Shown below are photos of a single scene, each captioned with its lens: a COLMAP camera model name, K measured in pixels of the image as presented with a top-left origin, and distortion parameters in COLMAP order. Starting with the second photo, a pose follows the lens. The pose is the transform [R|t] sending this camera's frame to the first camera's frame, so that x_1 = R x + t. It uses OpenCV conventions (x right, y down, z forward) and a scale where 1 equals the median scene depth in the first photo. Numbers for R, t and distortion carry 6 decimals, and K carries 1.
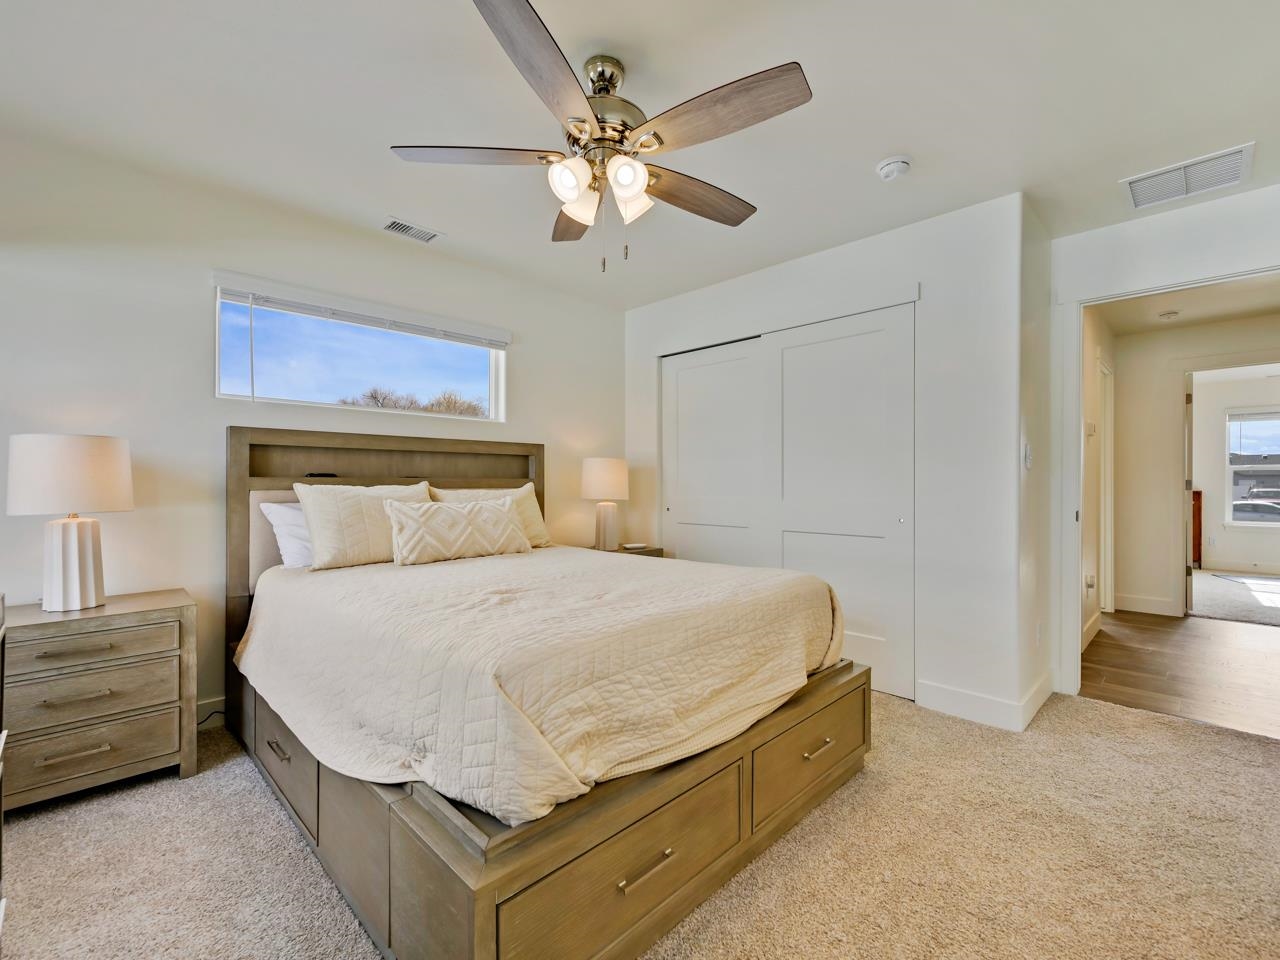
lens RADIAL K [[571.0, 0, 641.2], [0, 571.0, 482.8], [0, 0, 1]] dist [0.002311, 0.001065]
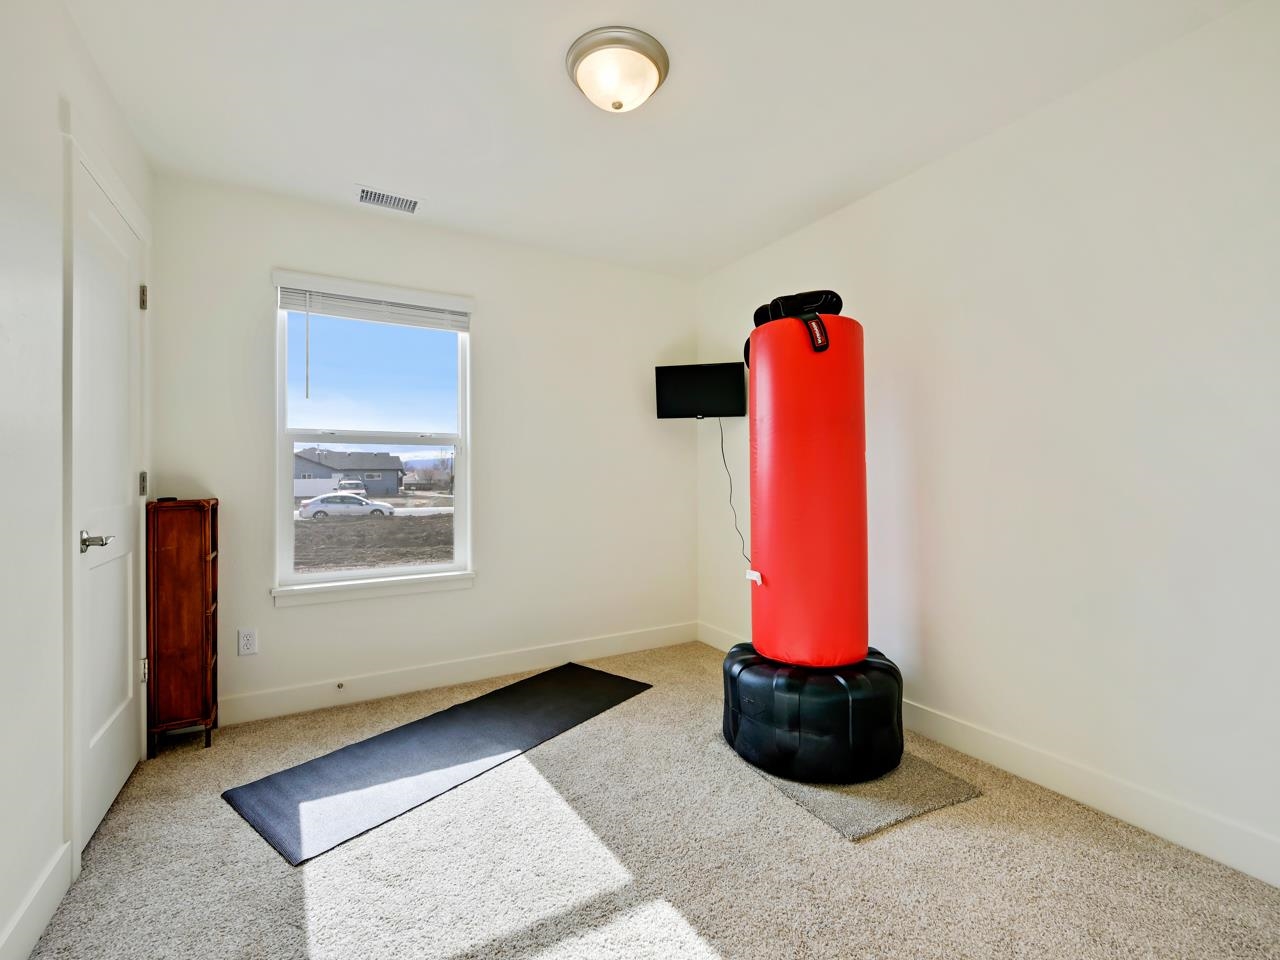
lens RADIAL K [[571.0, 0, 642.7], [0, 571.0, 483.1], [0, 0, 1]] dist [0.002311, 0.001065]
pose [[0.265228, 0.003549, 0.964179, 0.165322], [-0.020256, 0.999793, 0.001892, -0.000448], [-0.963973, -0.020032, 0.265245, 0.153540]]
